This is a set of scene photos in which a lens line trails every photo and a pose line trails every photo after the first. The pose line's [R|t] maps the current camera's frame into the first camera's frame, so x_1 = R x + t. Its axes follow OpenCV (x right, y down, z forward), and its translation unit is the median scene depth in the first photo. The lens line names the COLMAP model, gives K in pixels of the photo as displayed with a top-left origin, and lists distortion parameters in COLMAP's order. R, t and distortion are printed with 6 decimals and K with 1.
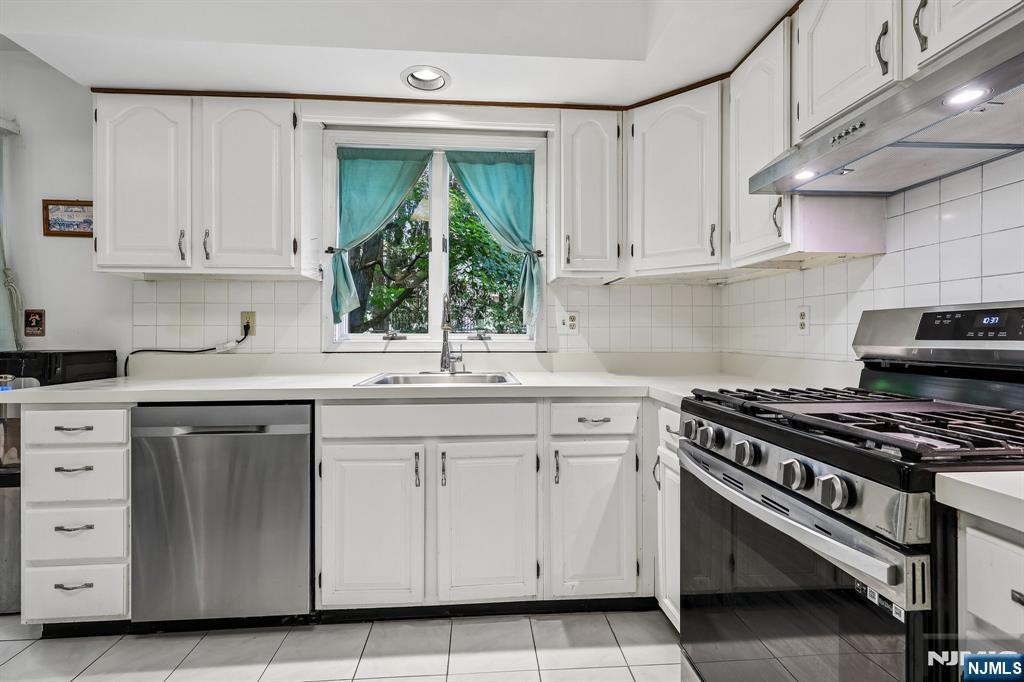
lens RADIAL K [[472.1, 0, 513.4], [0, 472.1, 334.9], [0, 0, 1]] dist [0.002089, -0.000755]
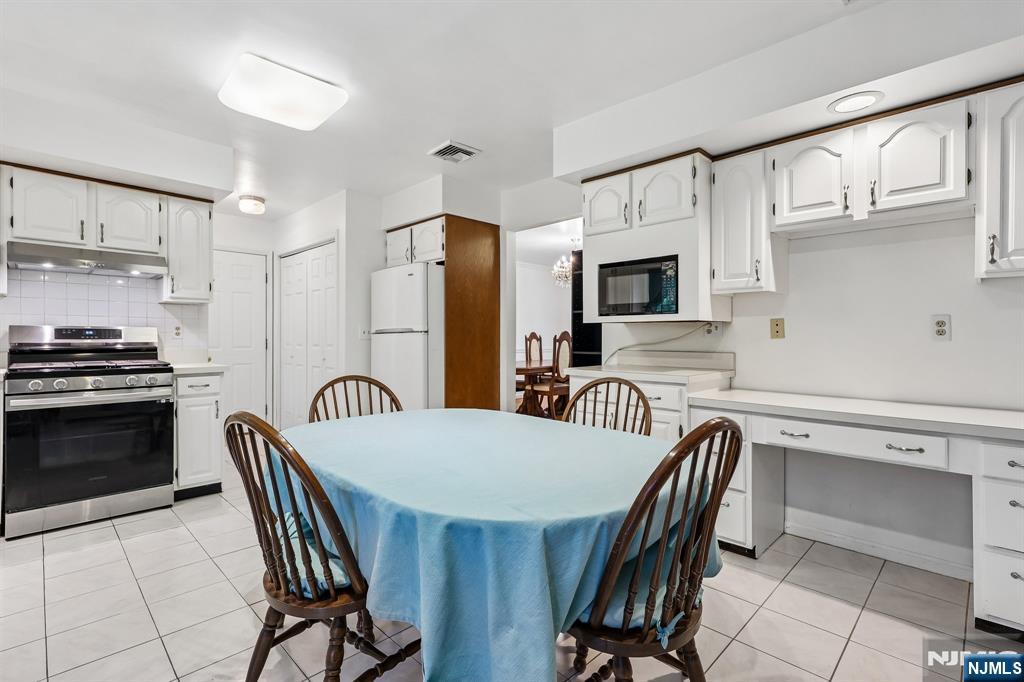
lens RADIAL K [[472.1, 0, 503.0], [0, 472.1, 337.4], [0, 0, 1]] dist [0.002089, -0.000755]
pose [[-0.644188, -0.002515, 0.764863, -1.623777], [-0.002919, 0.999995, 0.000829, -0.005957], [-0.764862, -0.001699, -0.644192, 0.522168]]
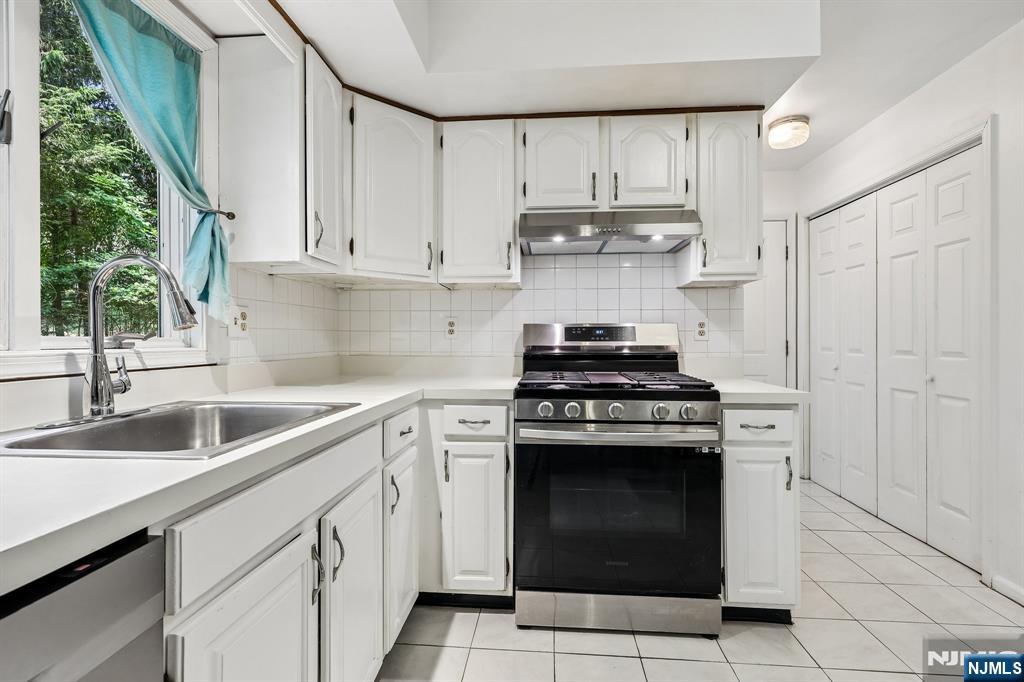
lens RADIAL K [[472.1, 0, 514.6], [0, 472.1, 335.8], [0, 0, 1]] dist [0.002089, -0.000755]
pose [[0.153896, 0.004934, 0.988075, -0.646920], [-0.001098, 0.999988, -0.004823, -0.001798], [-0.988086, -0.000343, 0.153900, 0.592876]]
